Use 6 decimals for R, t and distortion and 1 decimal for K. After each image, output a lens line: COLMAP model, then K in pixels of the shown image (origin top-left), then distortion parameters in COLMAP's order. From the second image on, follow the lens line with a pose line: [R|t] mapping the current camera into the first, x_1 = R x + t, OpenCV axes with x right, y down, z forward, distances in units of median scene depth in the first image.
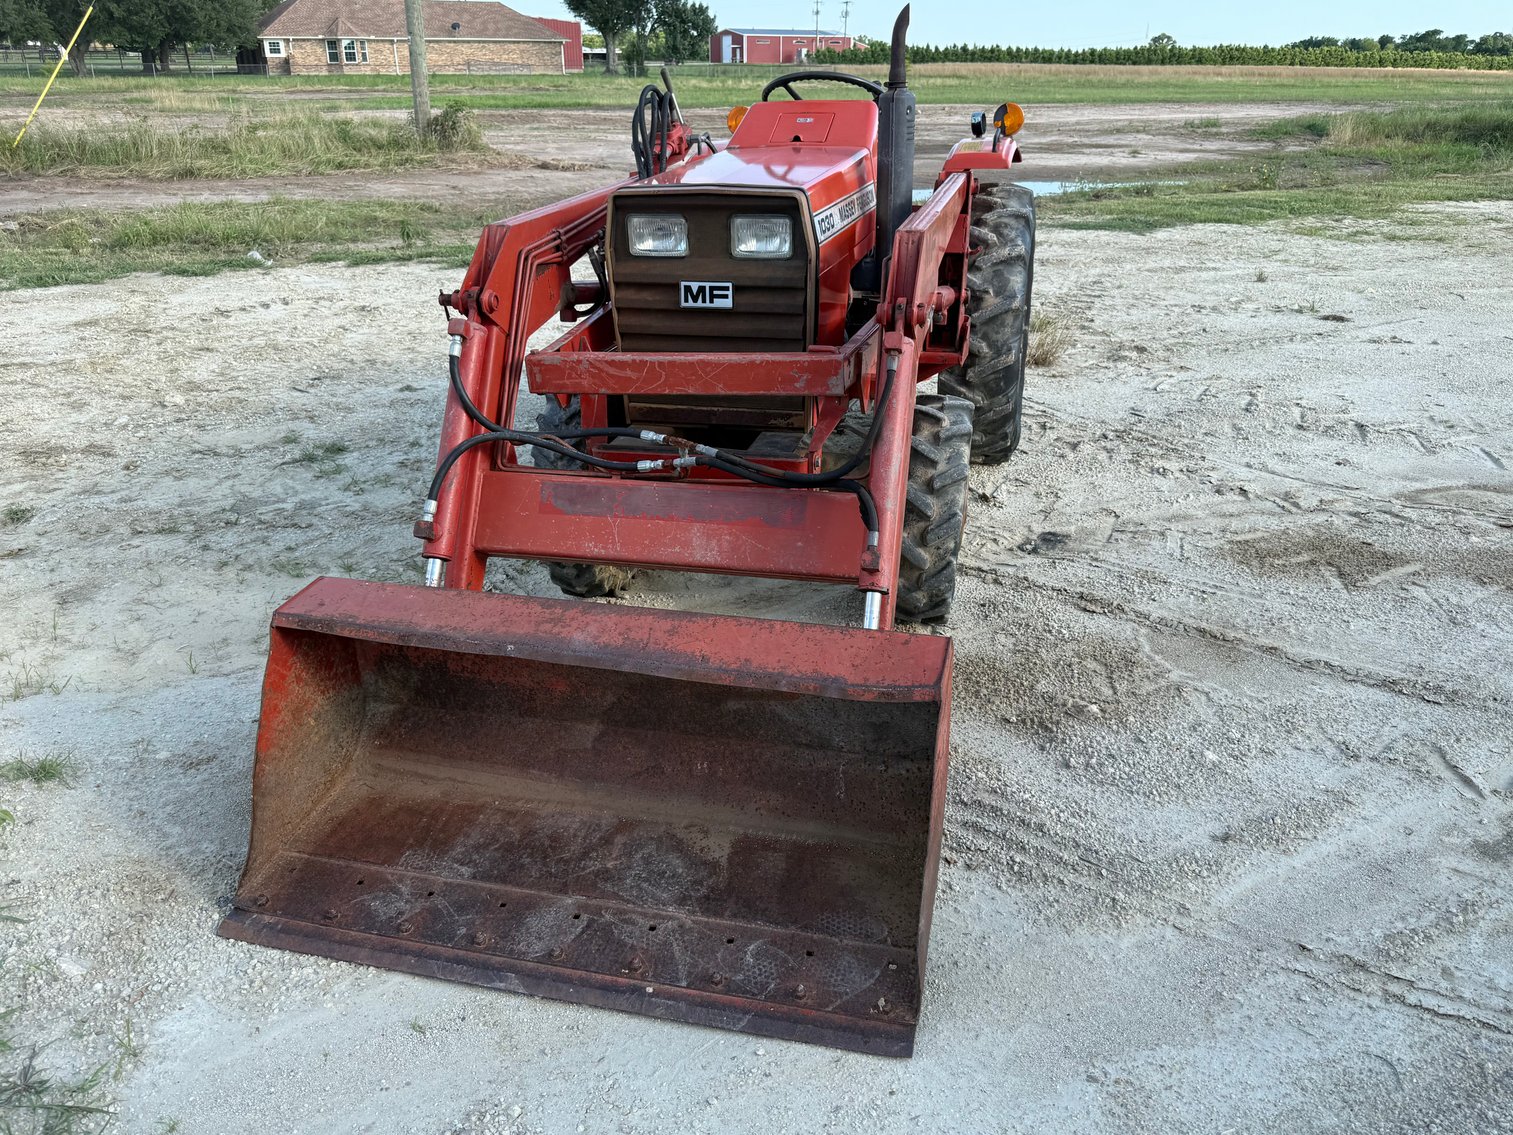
lens RADIAL K [[1168.8, 0, 763.7], [0, 1168.8, 564.0], [0, 0, 1]] dist [0.024328, -0.041496]
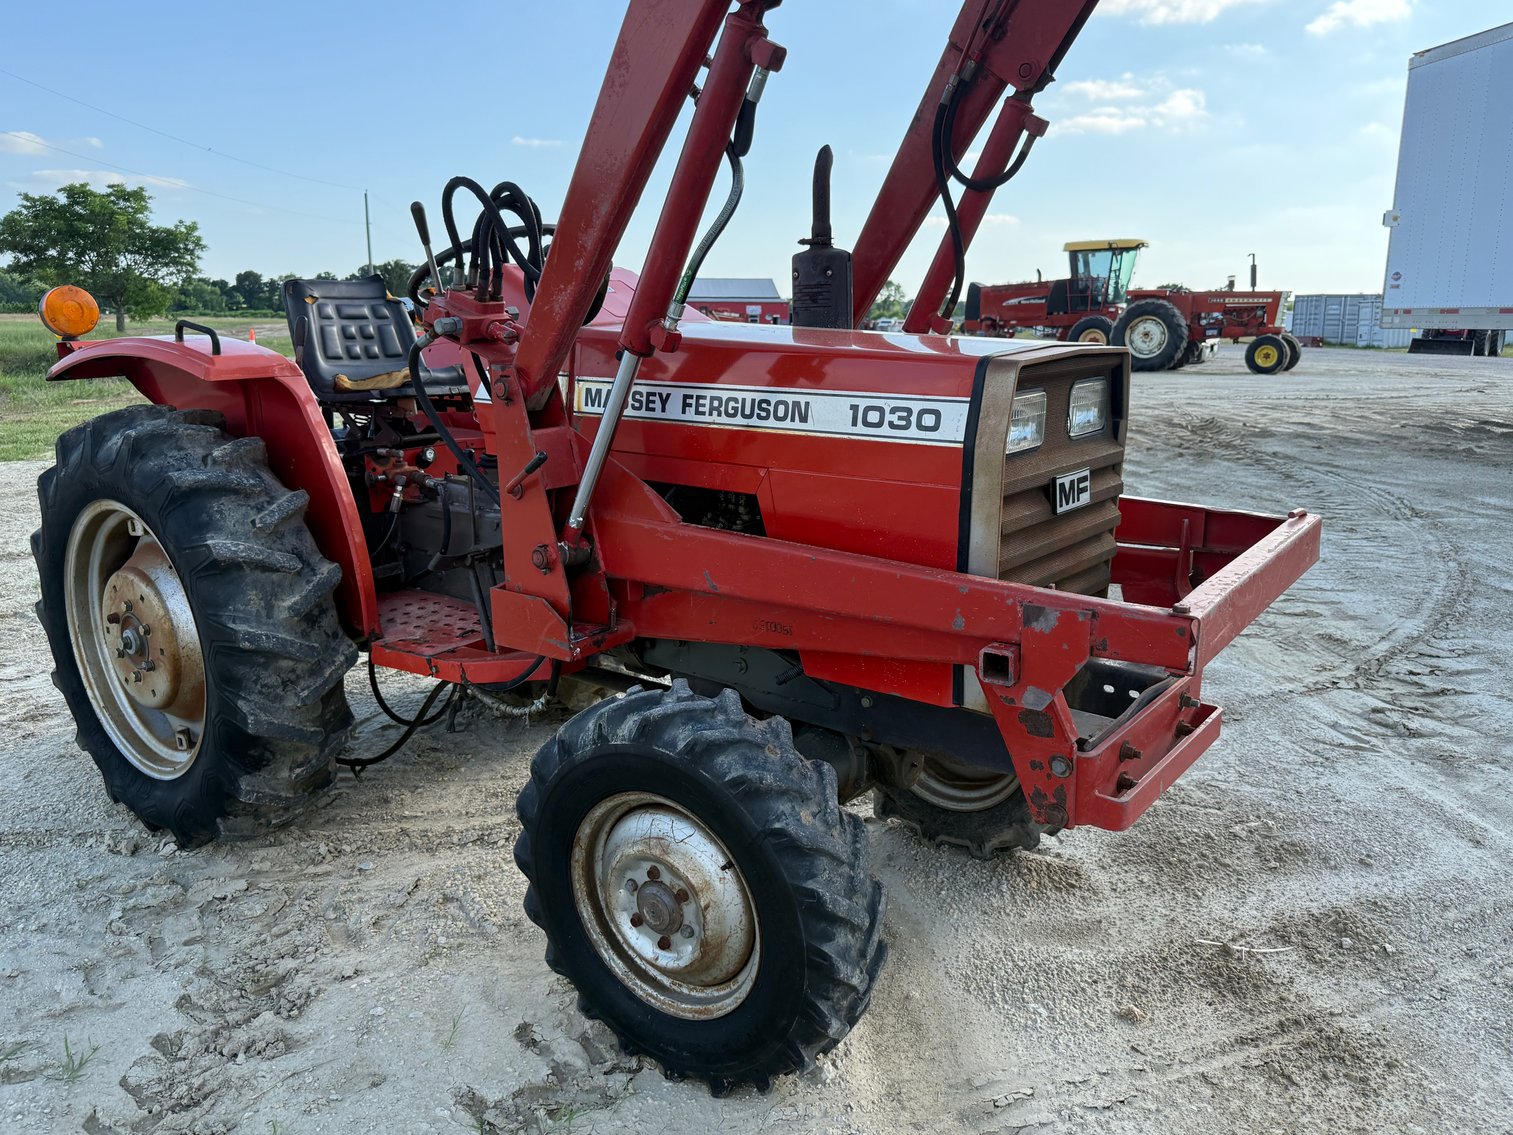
lens RADIAL K [[1151.7, 0, 752.8], [0, 1151.7, 573.7], [0, 0, 1]] dist [0.063440, -0.097223]
pose [[0.397247, -0.196938, 0.896331, -0.270866], [0.355196, 0.933574, 0.047700, -0.101720], [-0.846186, 0.299424, 0.440811, 0.311235]]
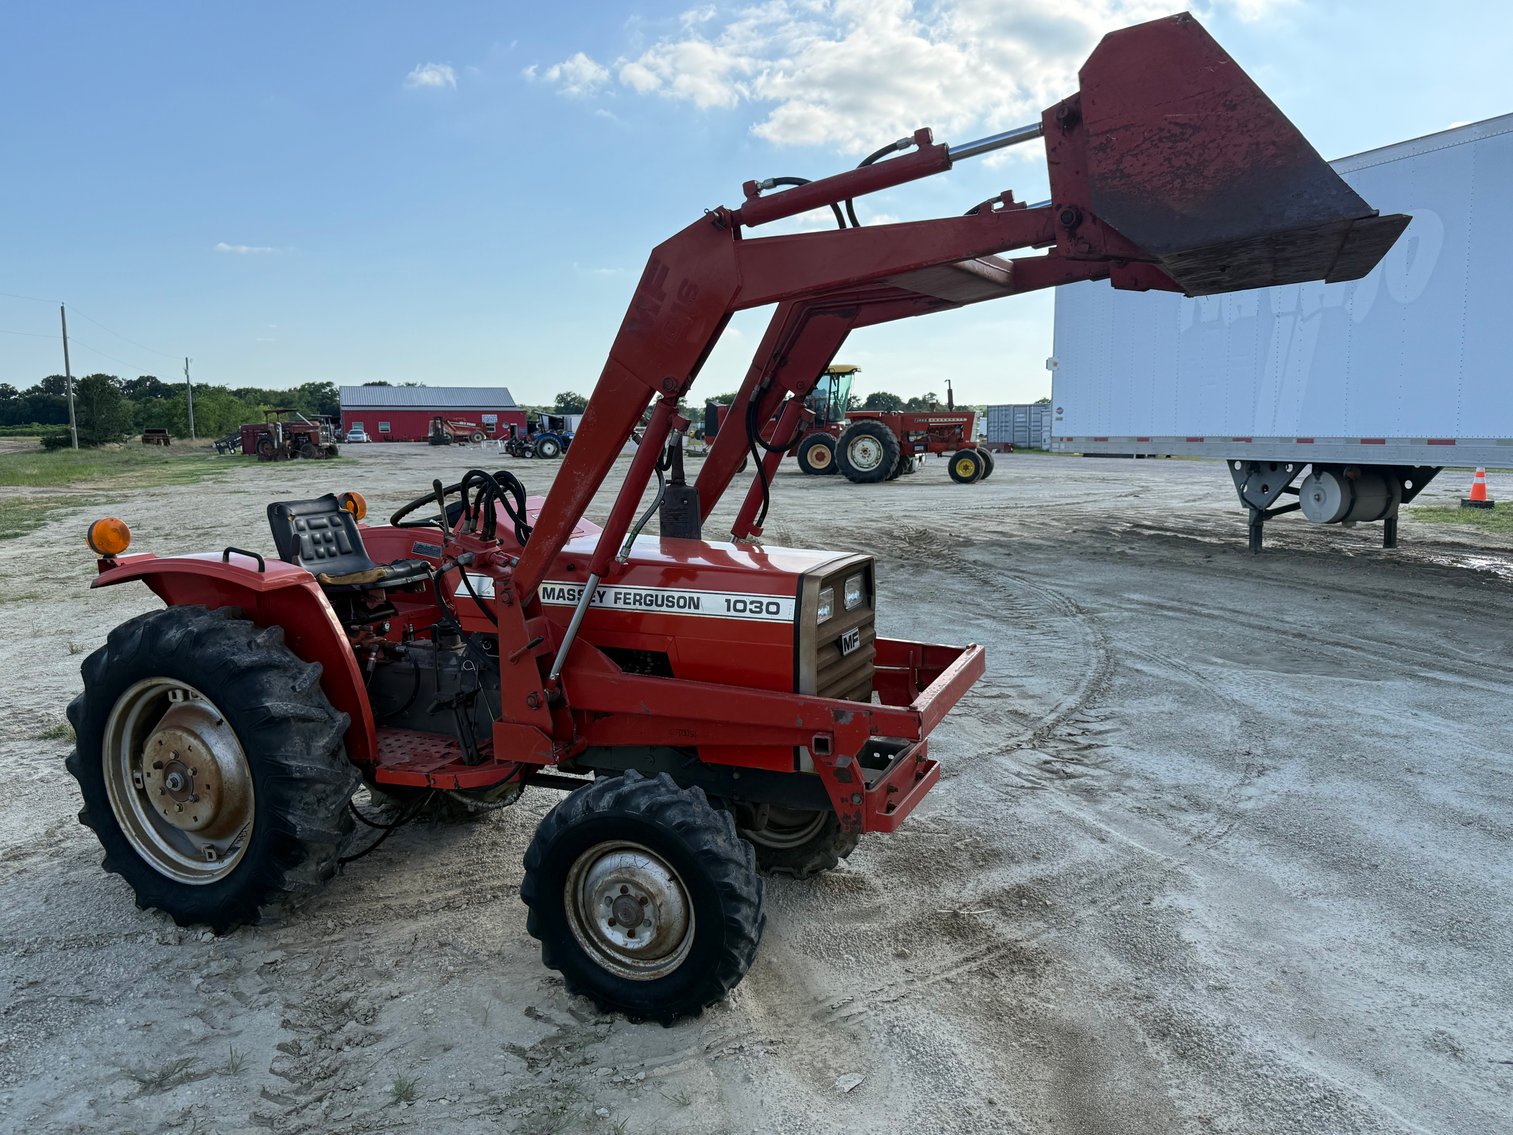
lens RADIAL K [[1153.1, 0, 750.9], [0, 1153.1, 578.4], [0, 0, 1]] dist [0.102636, -0.171043]
pose [[0.182272, -0.133882, 0.974091, -0.441333], [0.394117, 0.917567, 0.052366, -0.140914], [-0.900804, 0.374361, 0.220012, 0.287014]]
